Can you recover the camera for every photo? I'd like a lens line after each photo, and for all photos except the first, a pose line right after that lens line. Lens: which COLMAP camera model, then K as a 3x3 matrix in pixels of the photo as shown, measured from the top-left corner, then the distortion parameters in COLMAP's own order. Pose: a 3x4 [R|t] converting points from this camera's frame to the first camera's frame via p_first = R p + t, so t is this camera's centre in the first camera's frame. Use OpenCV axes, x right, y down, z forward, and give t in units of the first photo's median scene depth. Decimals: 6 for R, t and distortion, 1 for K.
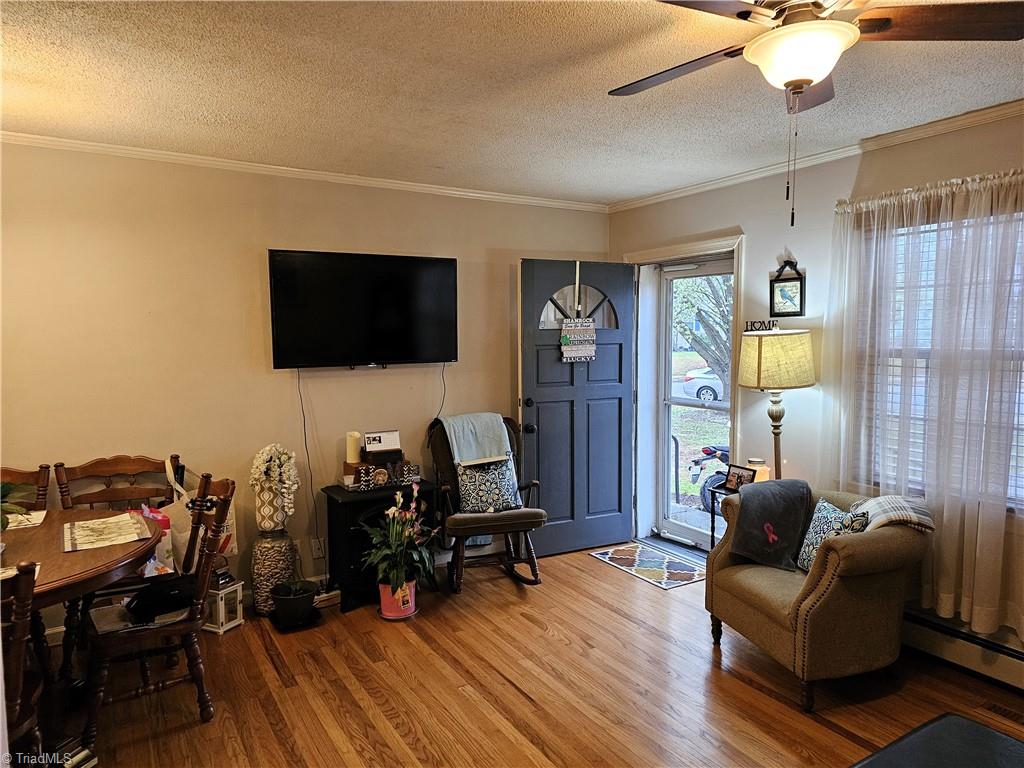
lens RADIAL K [[681.6, 0, 507.2], [0, 681.6, 376.5], [0, 0, 1]] dist [0.066656, -0.048660]
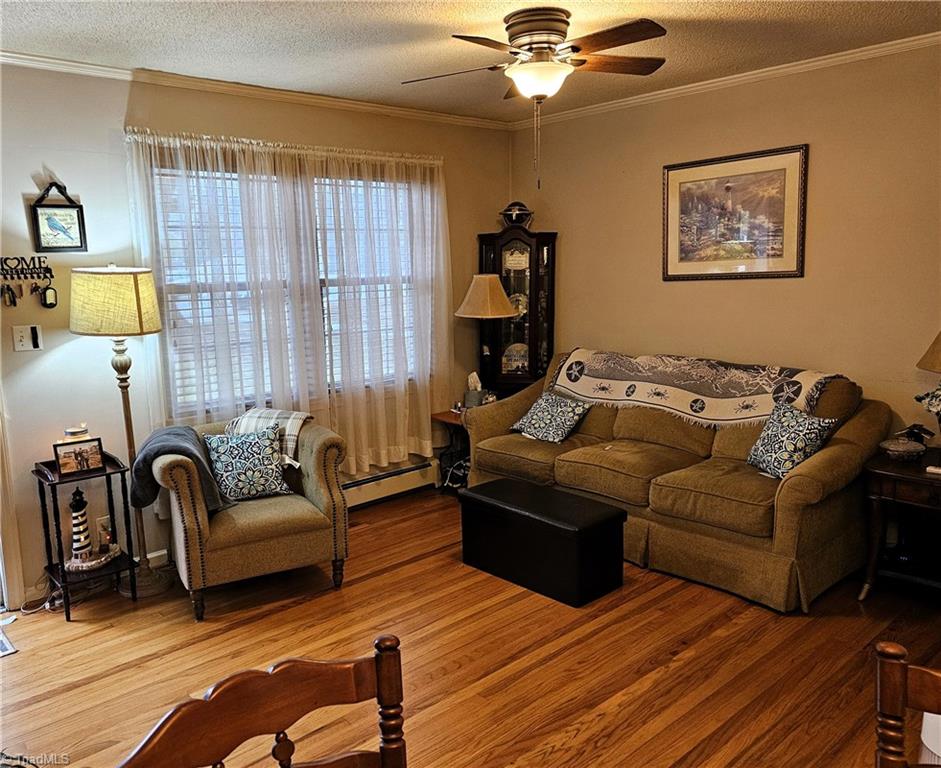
lens RADIAL K [[781.2, 0, 450.6], [0, 781.2, 389.5], [0, 0, 1]] dist [0.068374, -0.088671]
pose [[-0.213329, -0.151052, 0.965233, -0.637838], [0.087576, 0.981041, 0.172882, -0.049133], [-0.973047, 0.121412, -0.196056, 0.762810]]
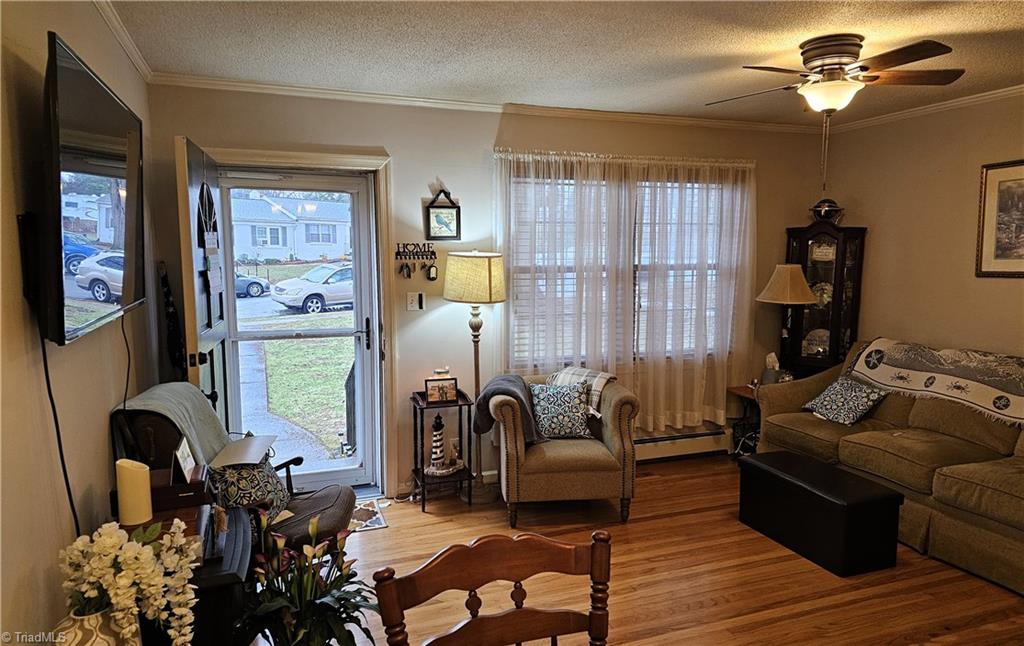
lens RADIAL K [[703.9, 0, 514.9], [0, 703.9, 325.3], [0, 0, 1]] dist [0.029211, -0.035447]
pose [[0.163861, -0.102604, 0.981133, -0.725749], [0.063965, 0.993588, 0.093223, -0.049114], [-0.984407, 0.047483, 0.169373, 0.706311]]
